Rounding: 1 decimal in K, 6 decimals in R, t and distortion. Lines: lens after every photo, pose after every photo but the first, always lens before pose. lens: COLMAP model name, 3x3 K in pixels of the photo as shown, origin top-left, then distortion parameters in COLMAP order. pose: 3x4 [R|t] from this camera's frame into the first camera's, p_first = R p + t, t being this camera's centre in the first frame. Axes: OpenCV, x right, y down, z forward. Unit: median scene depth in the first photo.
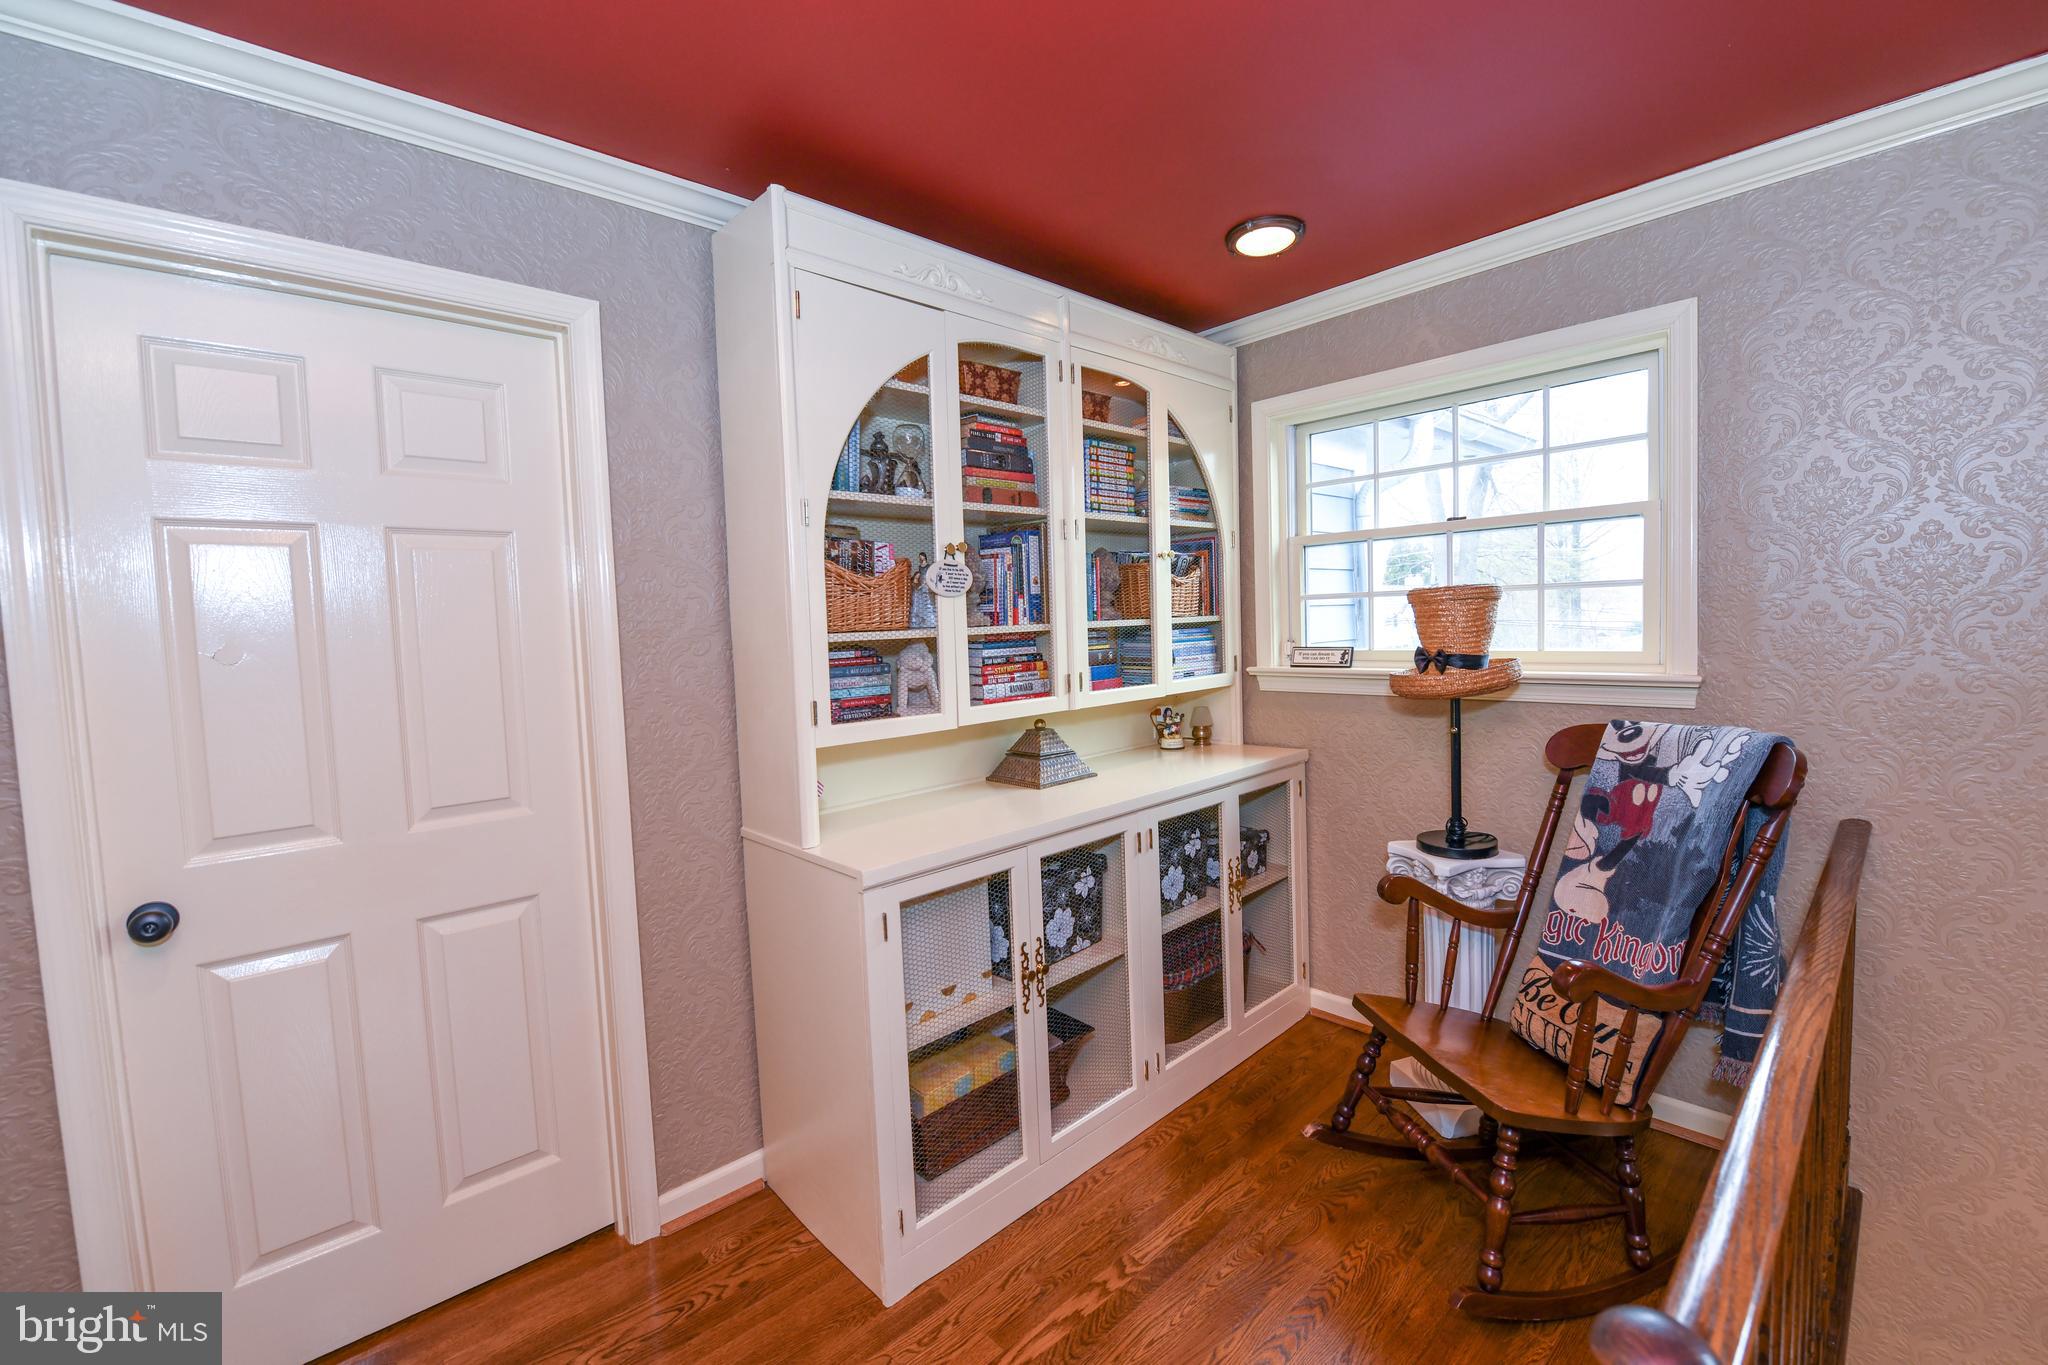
lens RADIAL K [[791.8, 0, 1016.2], [0, 791.8, 667.7], [0, 0, 1]] dist [-0.022733, 0.000054]
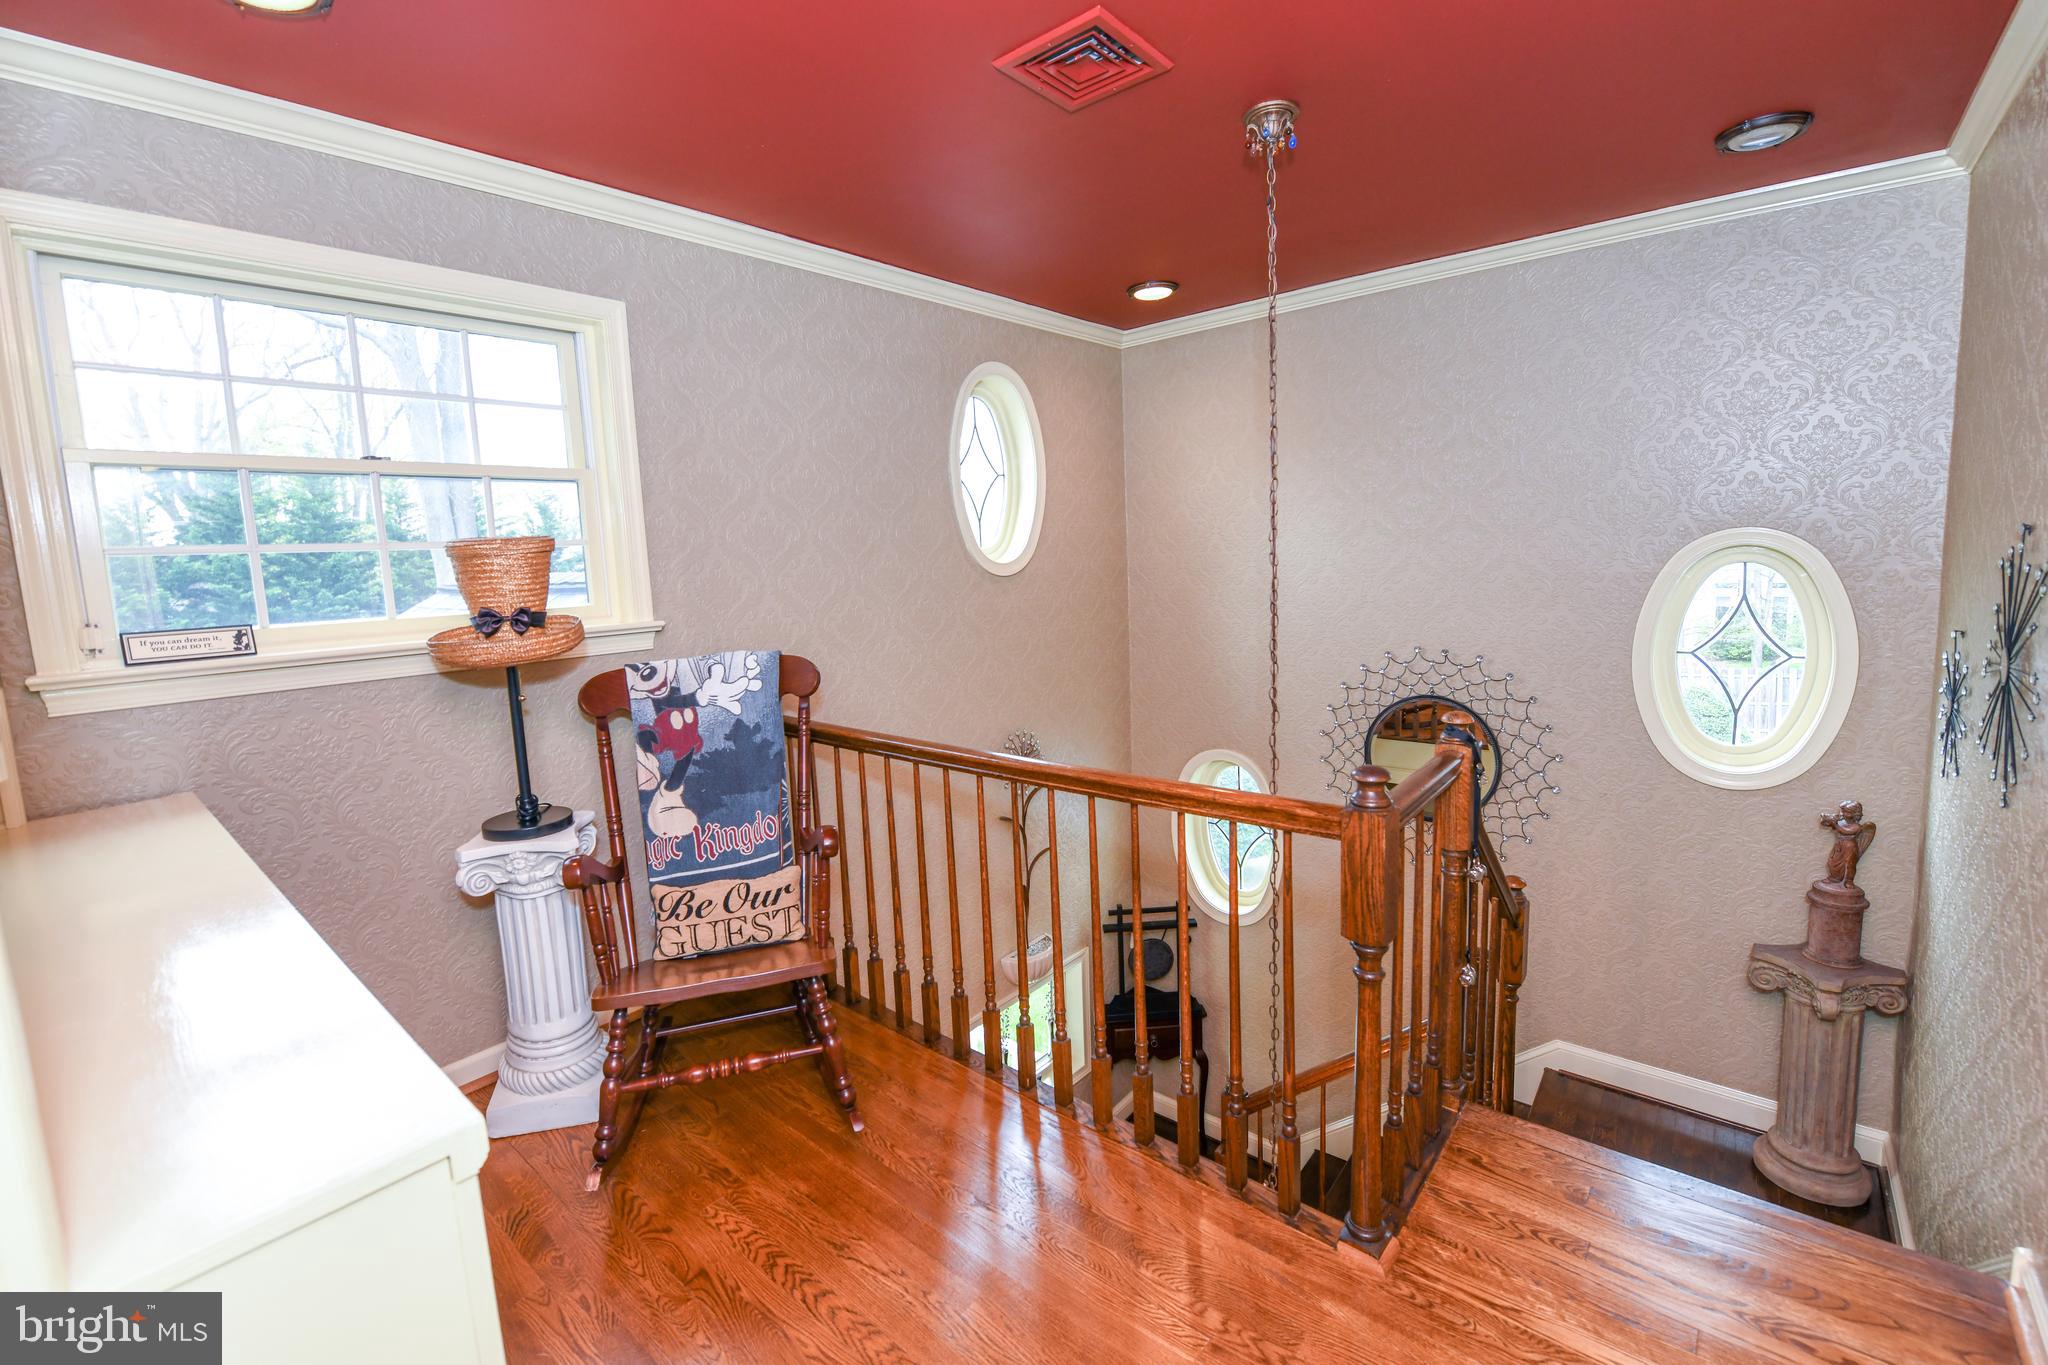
lens RADIAL K [[871.3, 0, 1016.3], [0, 871.3, 659.3], [0, 0, 1]] dist [-0.029686, 0.000252]
pose [[-0.111201, -0.083314, 0.990300, -0.541158], [0.094548, 0.991073, 0.093995, -0.003920], [-0.989290, 0.104083, -0.102331, 0.600816]]
